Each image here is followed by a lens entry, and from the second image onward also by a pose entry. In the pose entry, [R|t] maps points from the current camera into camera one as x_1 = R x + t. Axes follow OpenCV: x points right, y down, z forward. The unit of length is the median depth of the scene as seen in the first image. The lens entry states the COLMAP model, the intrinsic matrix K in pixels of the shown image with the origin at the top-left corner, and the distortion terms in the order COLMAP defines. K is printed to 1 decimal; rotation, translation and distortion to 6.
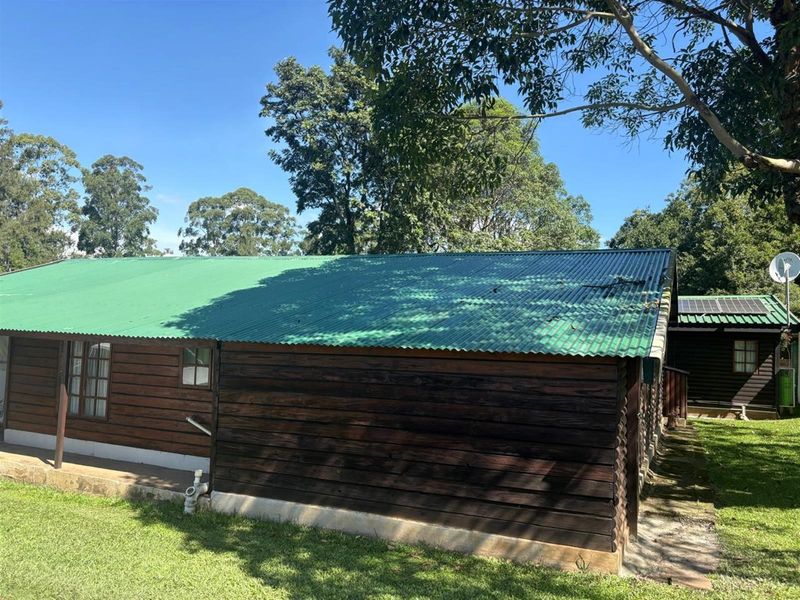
lens RADIAL K [[597.7, 0, 400.0], [0, 597.7, 300.0], [0, 0, 1]] dist [0.040360, -0.053612]
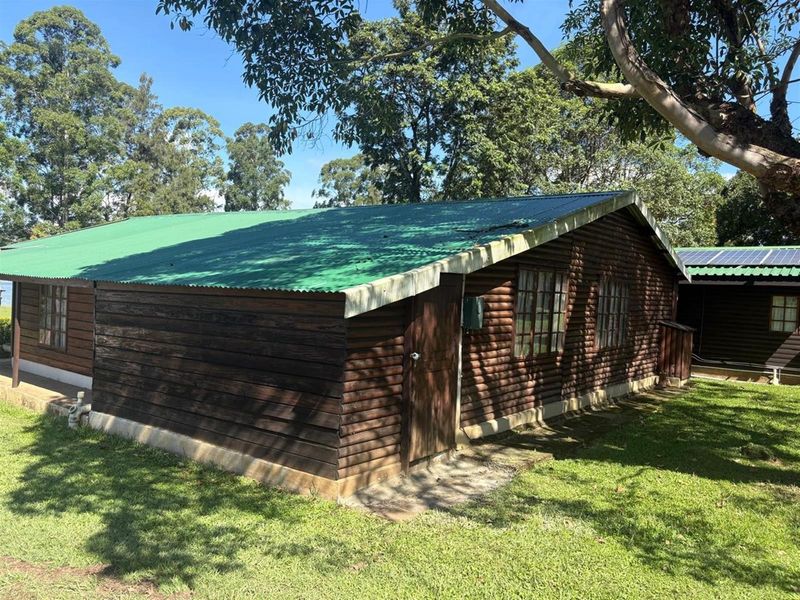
lens RADIAL K [[597.7, 0, 400.0], [0, 597.7, 300.0], [0, 0, 1]] dist [0.040360, -0.053612]
pose [[0.971830, 0.014358, -0.235245, 0.565486], [0.001838, 0.997651, 0.068480, 0.029341], [0.235676, -0.066983, 0.969521, 0.032334]]
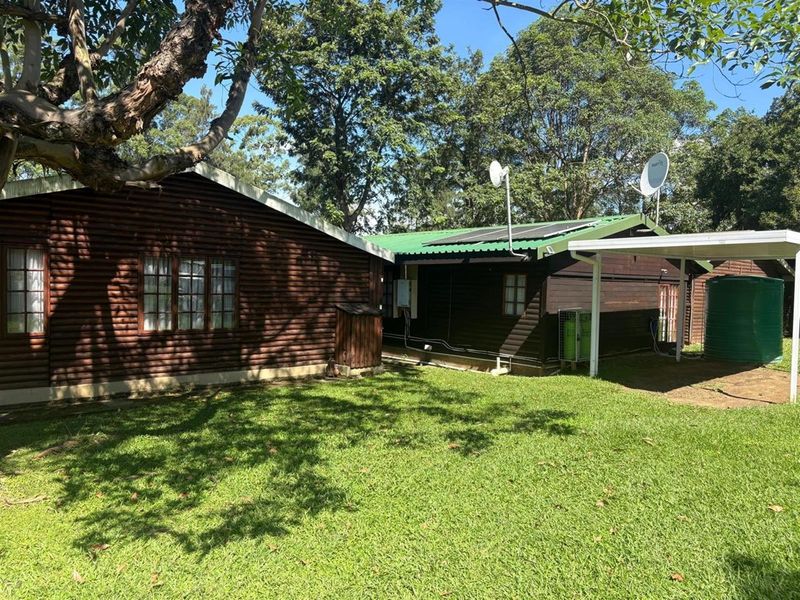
lens RADIAL K [[597.7, 0, 400.0], [0, 597.7, 300.0], [0, 0, 1]] dist [0.040360, -0.053612]
pose [[0.911119, 0.000736, -0.412142, 1.829774], [0.031032, 0.997037, 0.070381, 0.102067], [0.410973, -0.076915, 0.908397, 0.581440]]
